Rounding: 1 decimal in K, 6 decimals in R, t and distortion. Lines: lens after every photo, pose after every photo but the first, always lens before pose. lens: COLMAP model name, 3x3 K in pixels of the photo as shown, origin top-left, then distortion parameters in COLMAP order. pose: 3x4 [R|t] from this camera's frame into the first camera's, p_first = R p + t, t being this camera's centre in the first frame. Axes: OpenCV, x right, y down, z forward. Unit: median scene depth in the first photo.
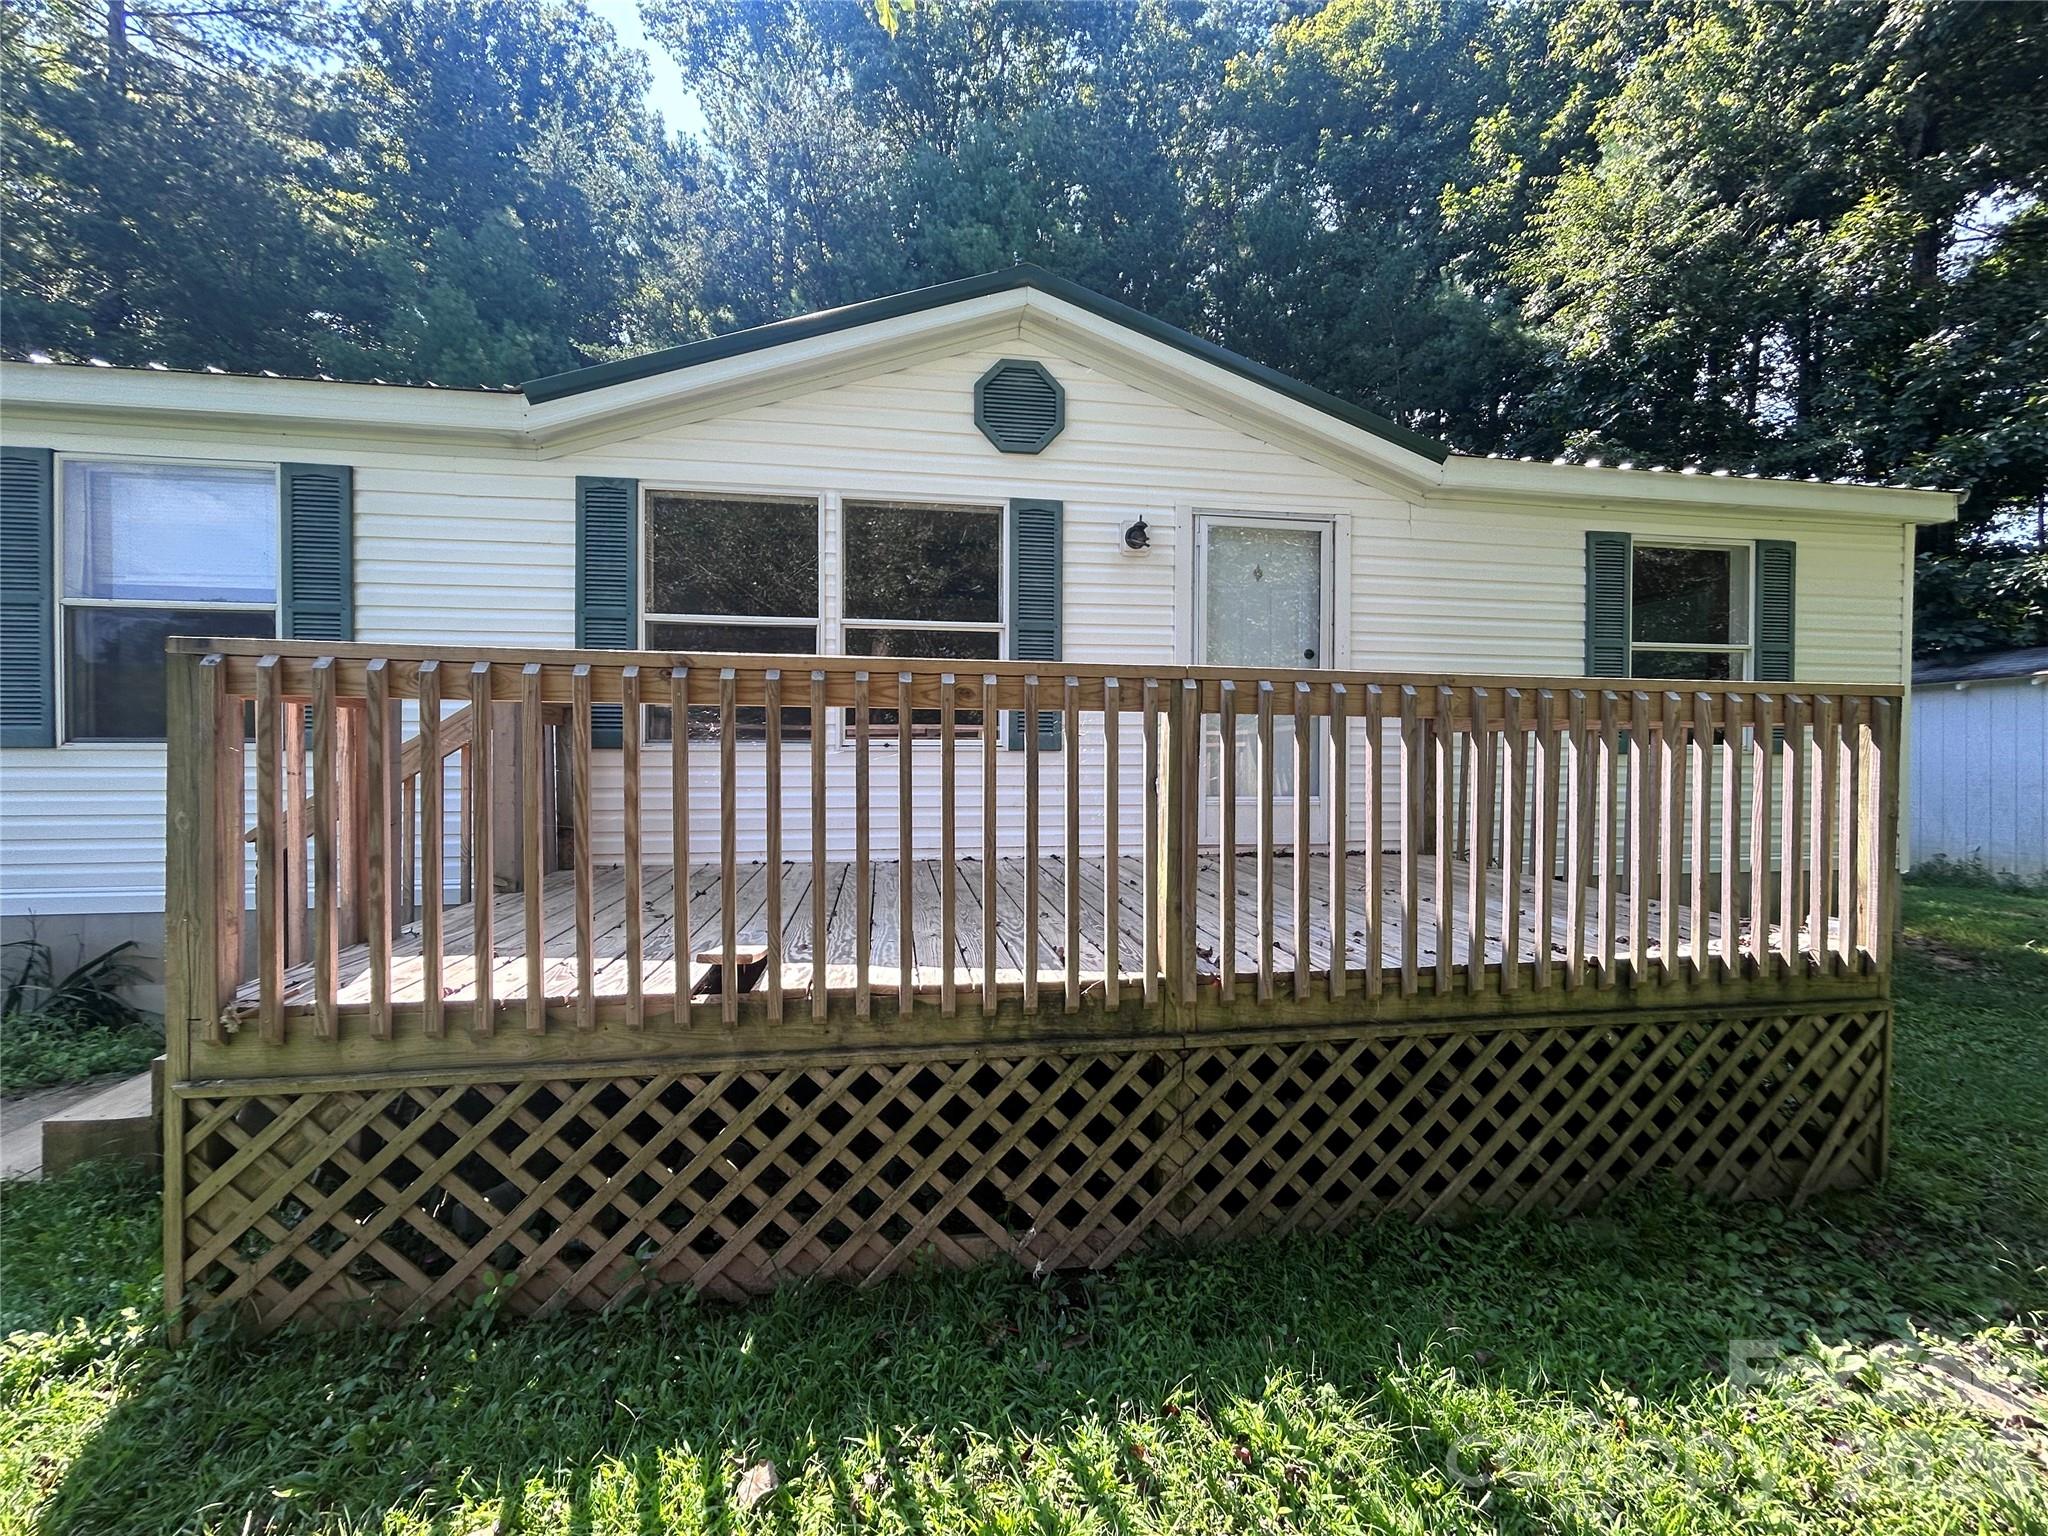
lens RADIAL K [[836.2, 0, 1017.6], [0, 836.2, 746.0], [0, 0, 1]] dist [-0.000368, 0.000283]
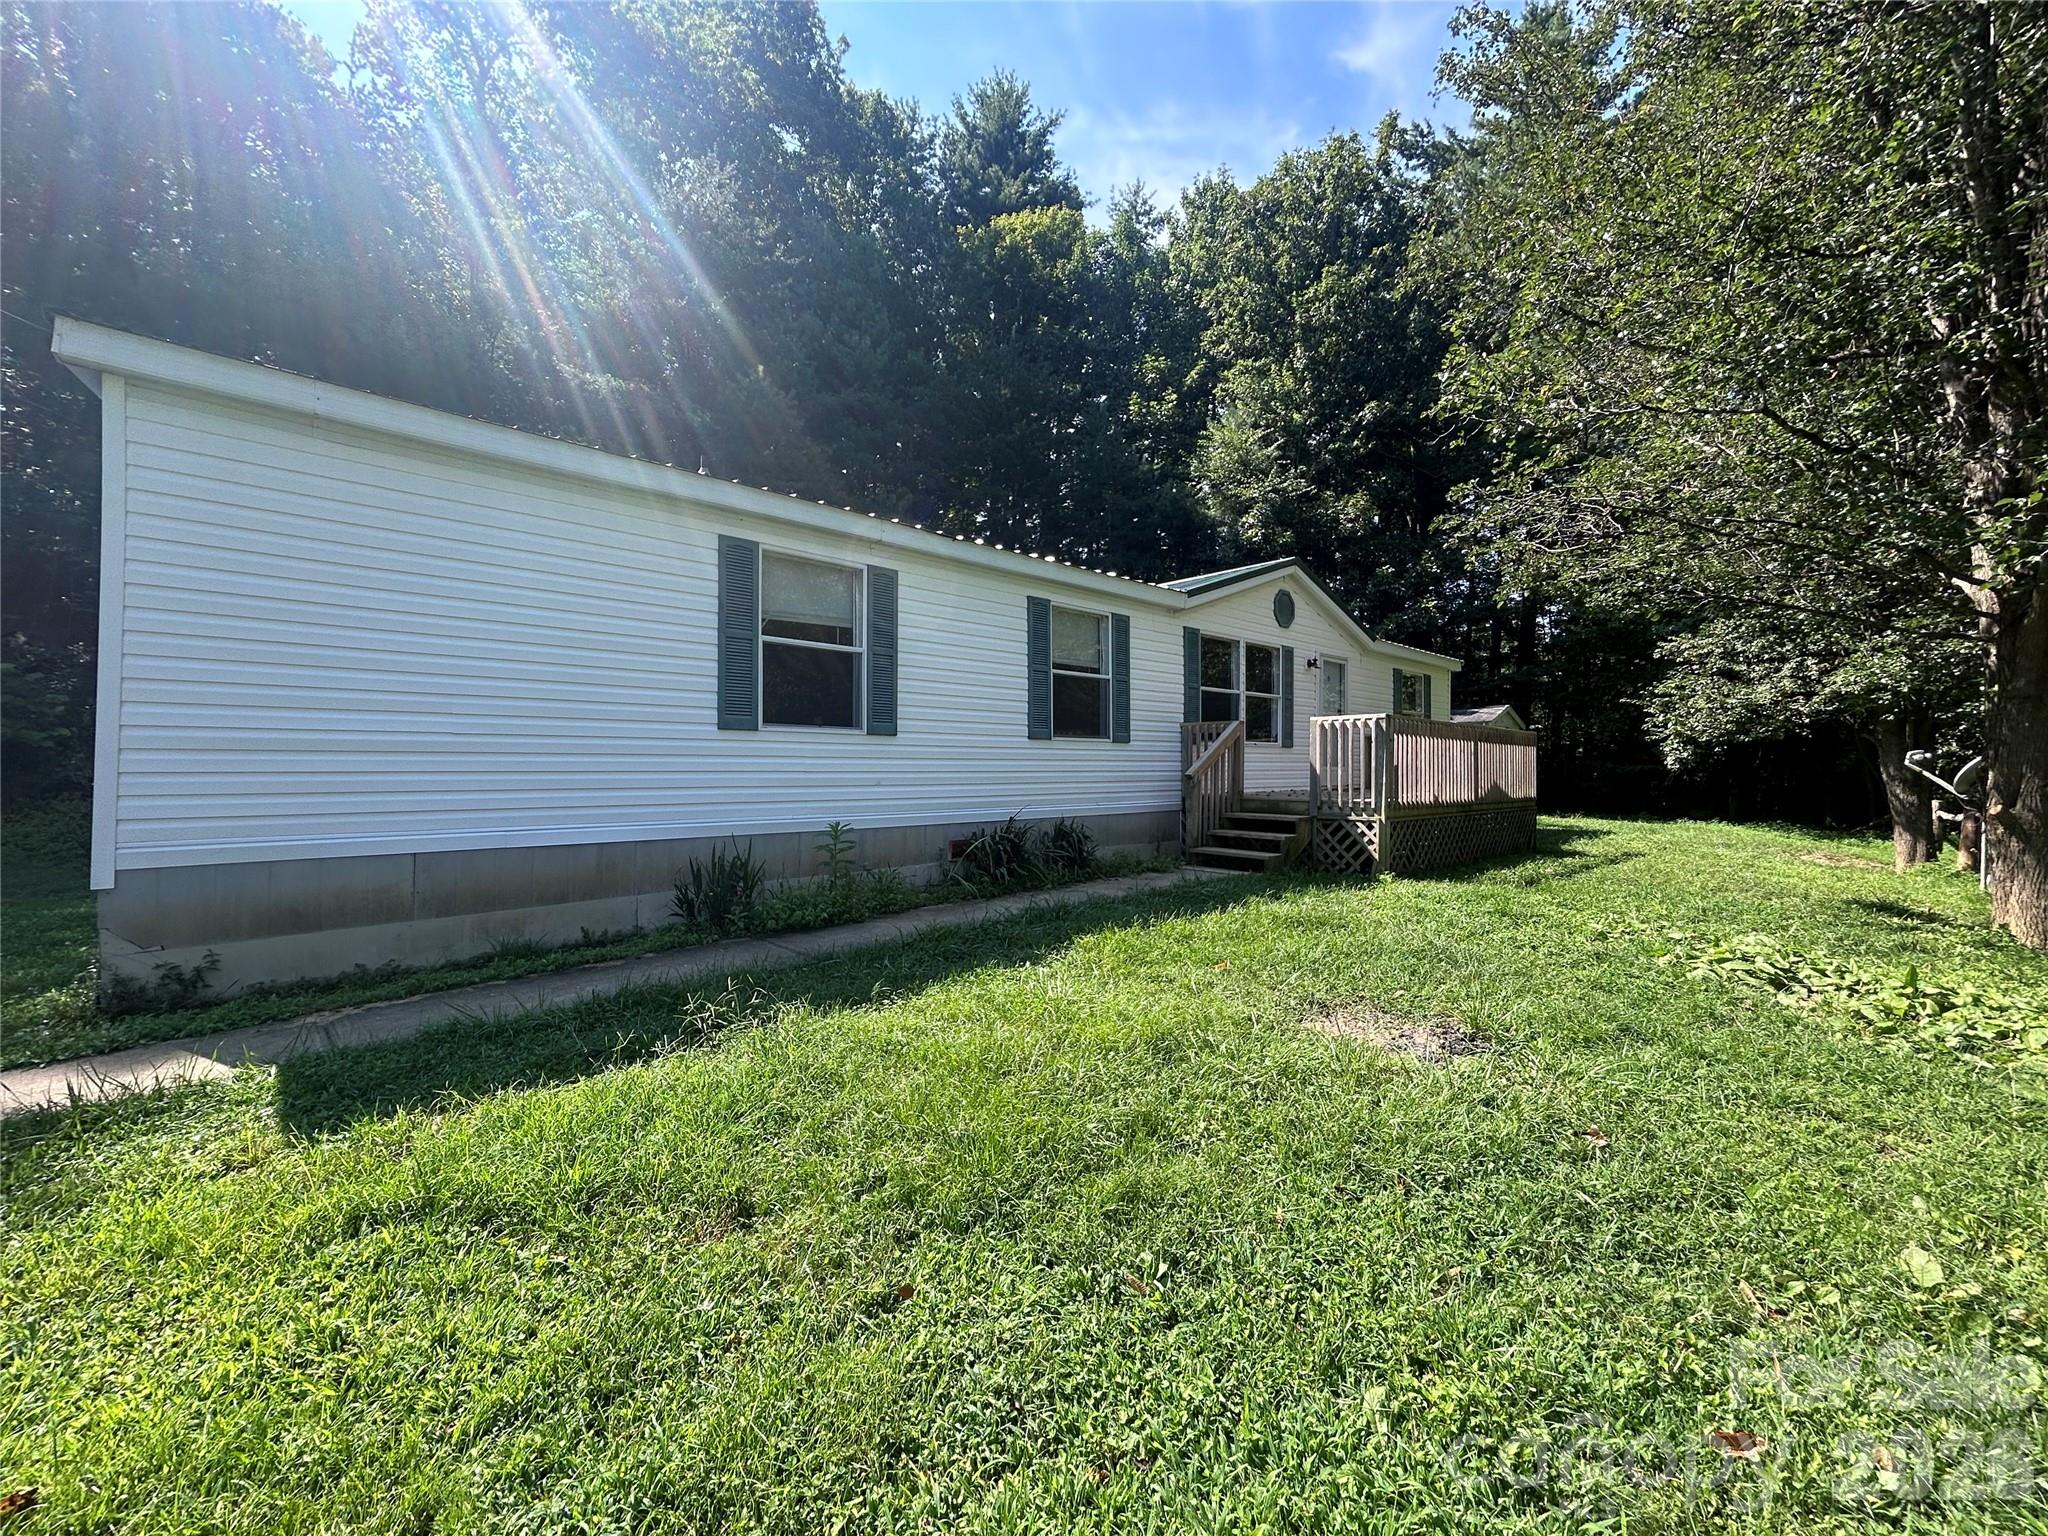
lens RADIAL K [[836.2, 0, 1032.9], [0, 836.2, 771.1], [0, 0, 1]] dist [-0.000368, 0.000283]
pose [[0.833568, -0.005199, 0.552393, -1.983124], [0.009102, 0.999949, -0.004324, 0.082408], [-0.552342, 0.008632, 0.833573, -0.656228]]
